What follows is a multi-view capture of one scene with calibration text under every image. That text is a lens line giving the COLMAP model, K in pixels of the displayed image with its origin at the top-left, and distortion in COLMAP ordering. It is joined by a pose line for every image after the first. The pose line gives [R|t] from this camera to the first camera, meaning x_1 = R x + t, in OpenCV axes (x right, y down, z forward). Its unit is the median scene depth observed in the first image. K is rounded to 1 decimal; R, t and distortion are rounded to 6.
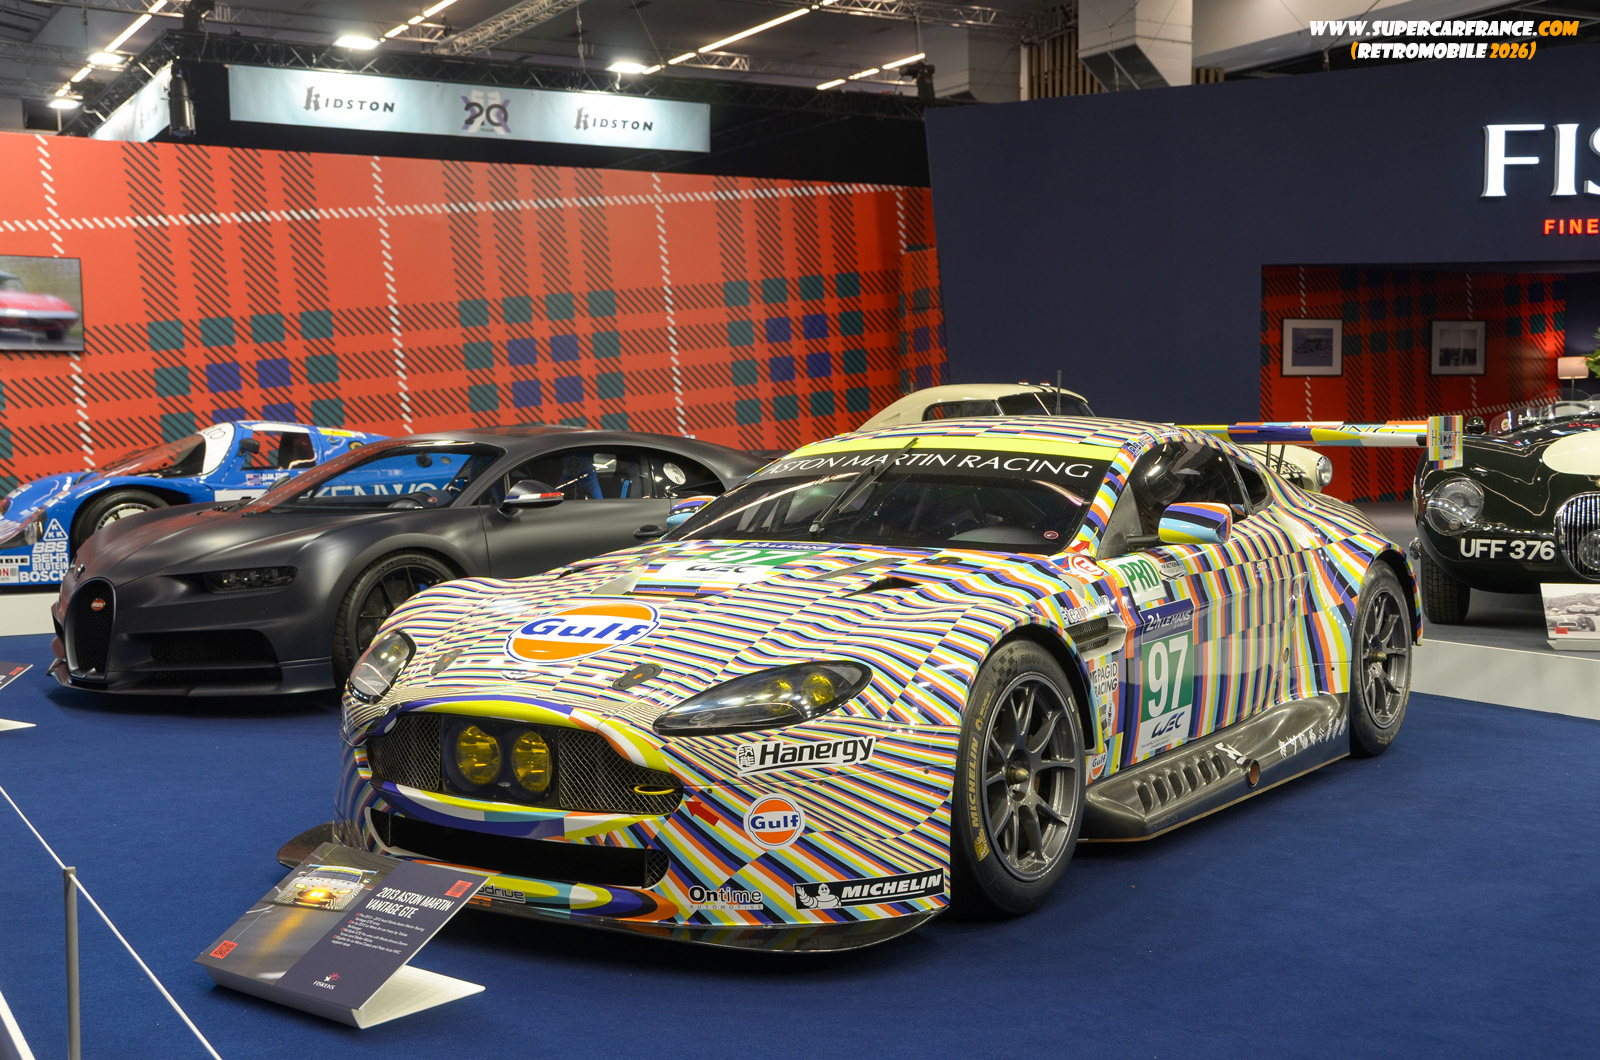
lens RADIAL K [[1861.5, 0, 797.1], [0, 1861.5, 524.5], [0, 0, 1]] dist [0.046617, 0.000000]
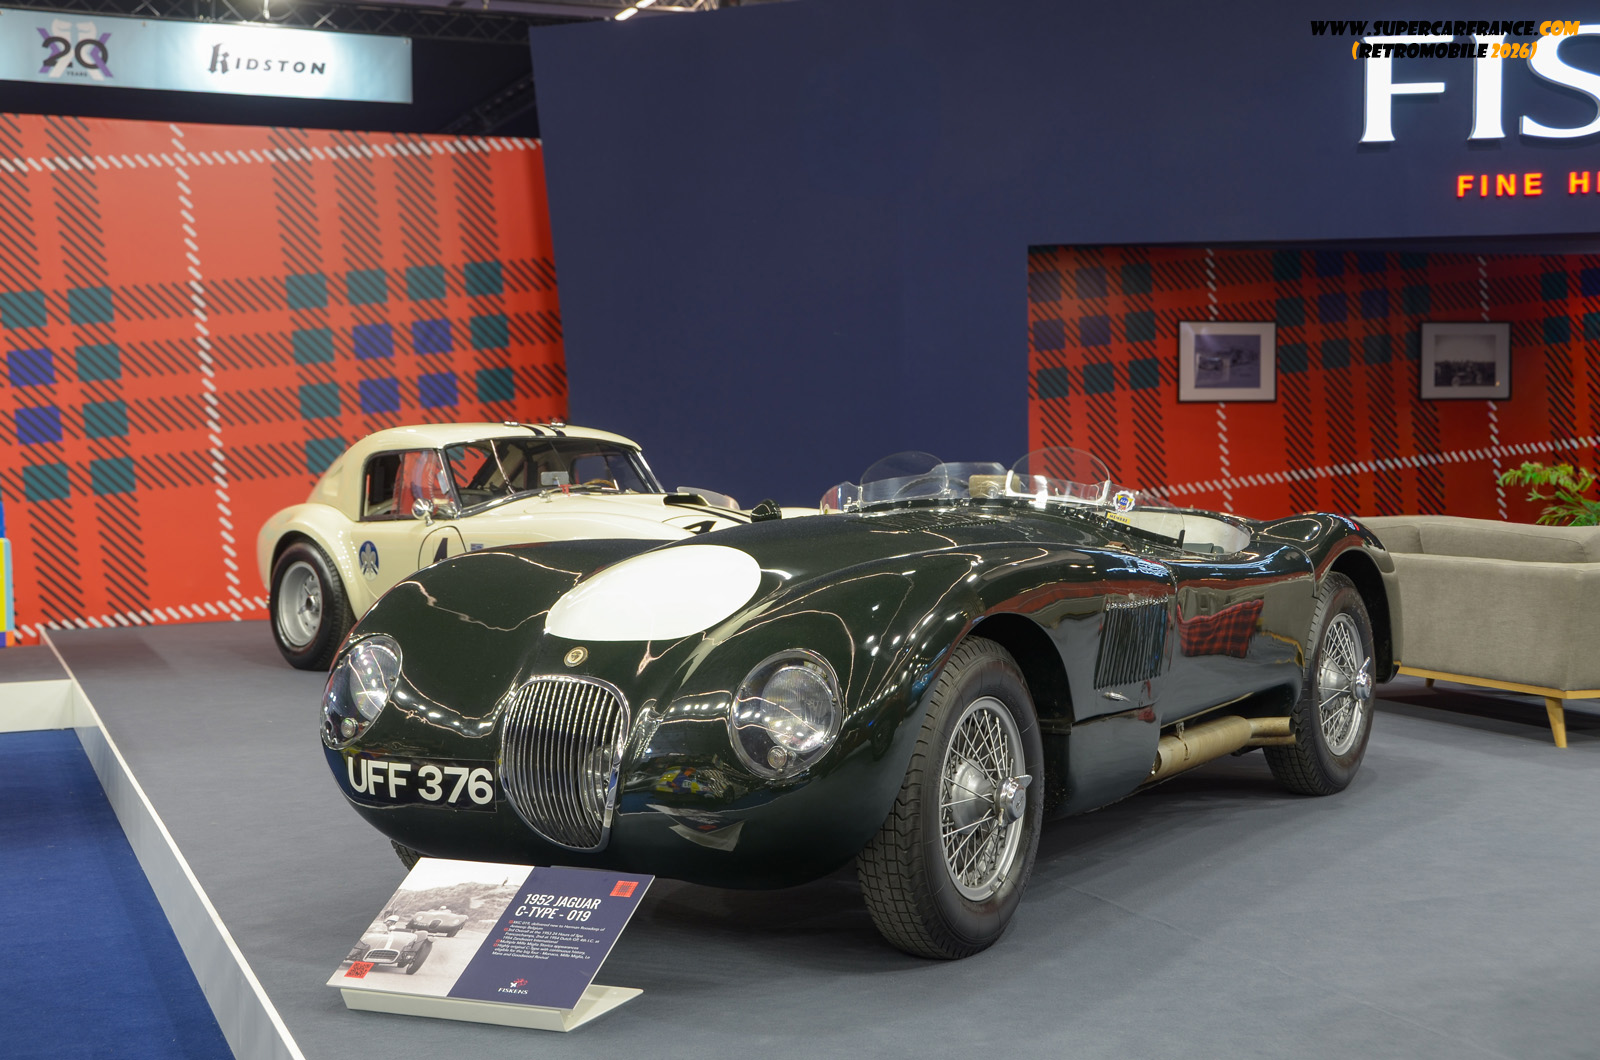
lens RADIAL K [[2144.9, 0, 792.8], [0, 2144.9, 545.7], [0, 0, 1]] dist [0.081939, 0.000000]
pose [[0.993022, 0.006667, -0.117740, 0.249572], [-0.007350, 0.999959, -0.005373, -0.022189], [0.117700, 0.006201, 0.993030, 0.192679]]
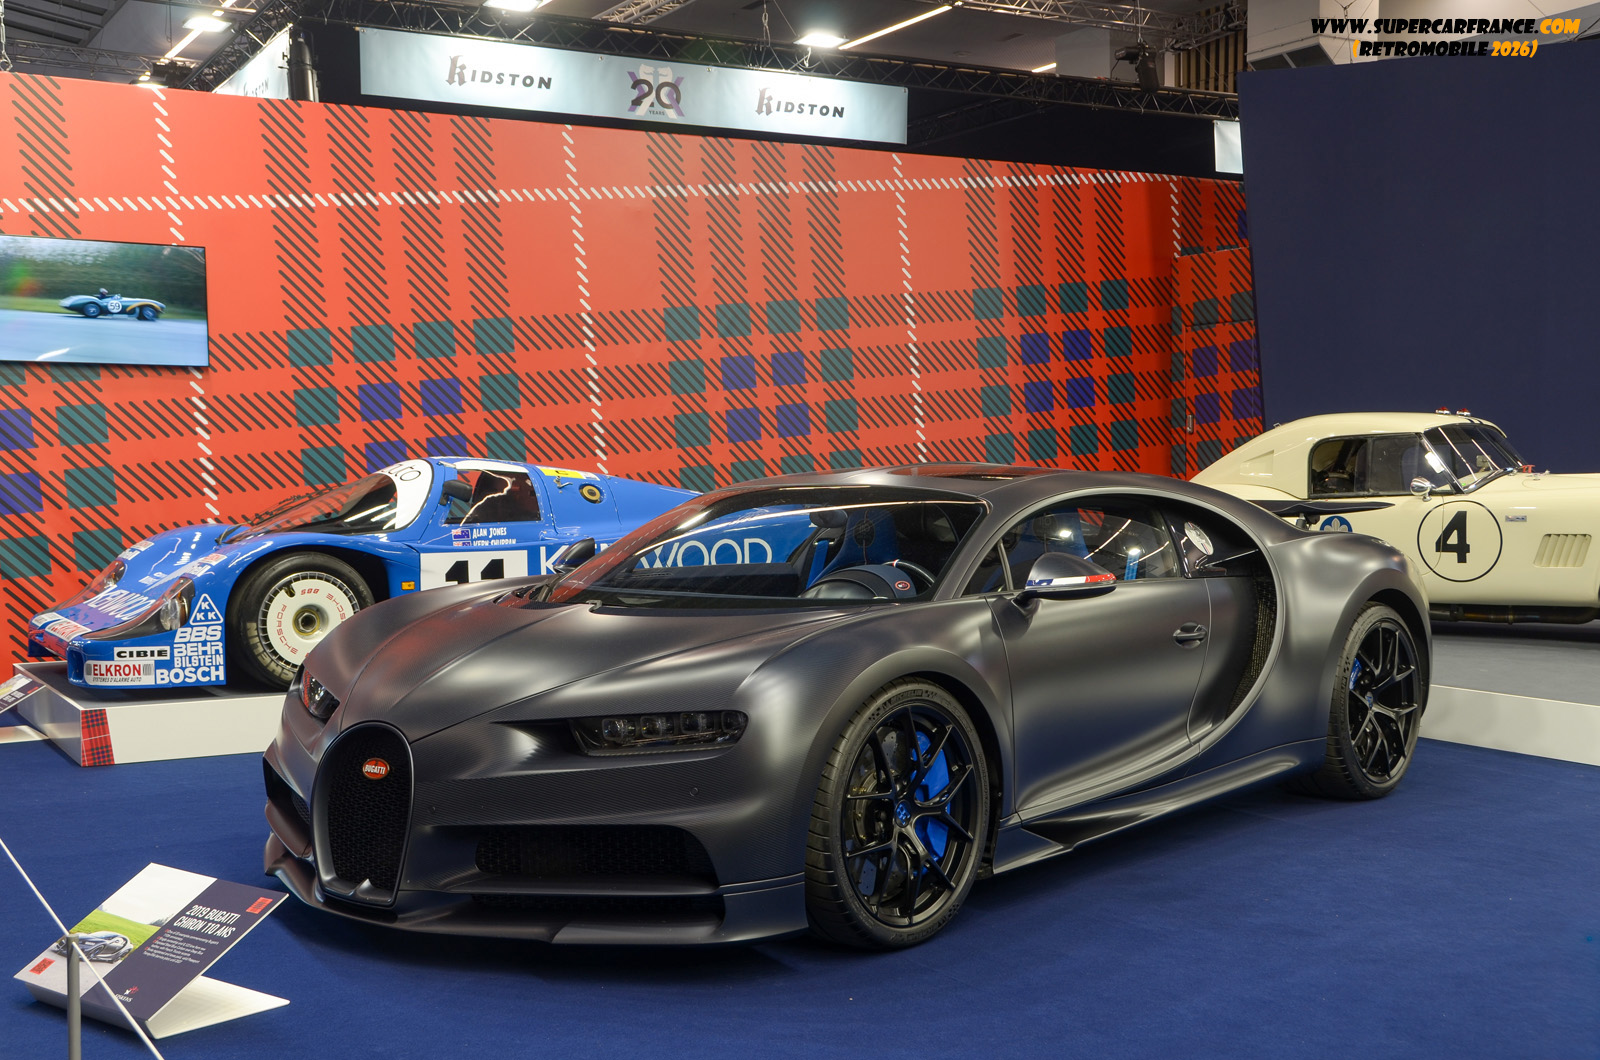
lens RADIAL K [[1861.5, 0, 809.8], [0, 1861.5, 519.5], [0, 0, 1]] dist [0.046617, 0.000000]
pose [[0.999987, 0.004633, -0.002020, -0.106547], [-0.004682, 0.999674, -0.025084, -0.009123], [0.001903, 0.025093, 0.999683, 0.188618]]
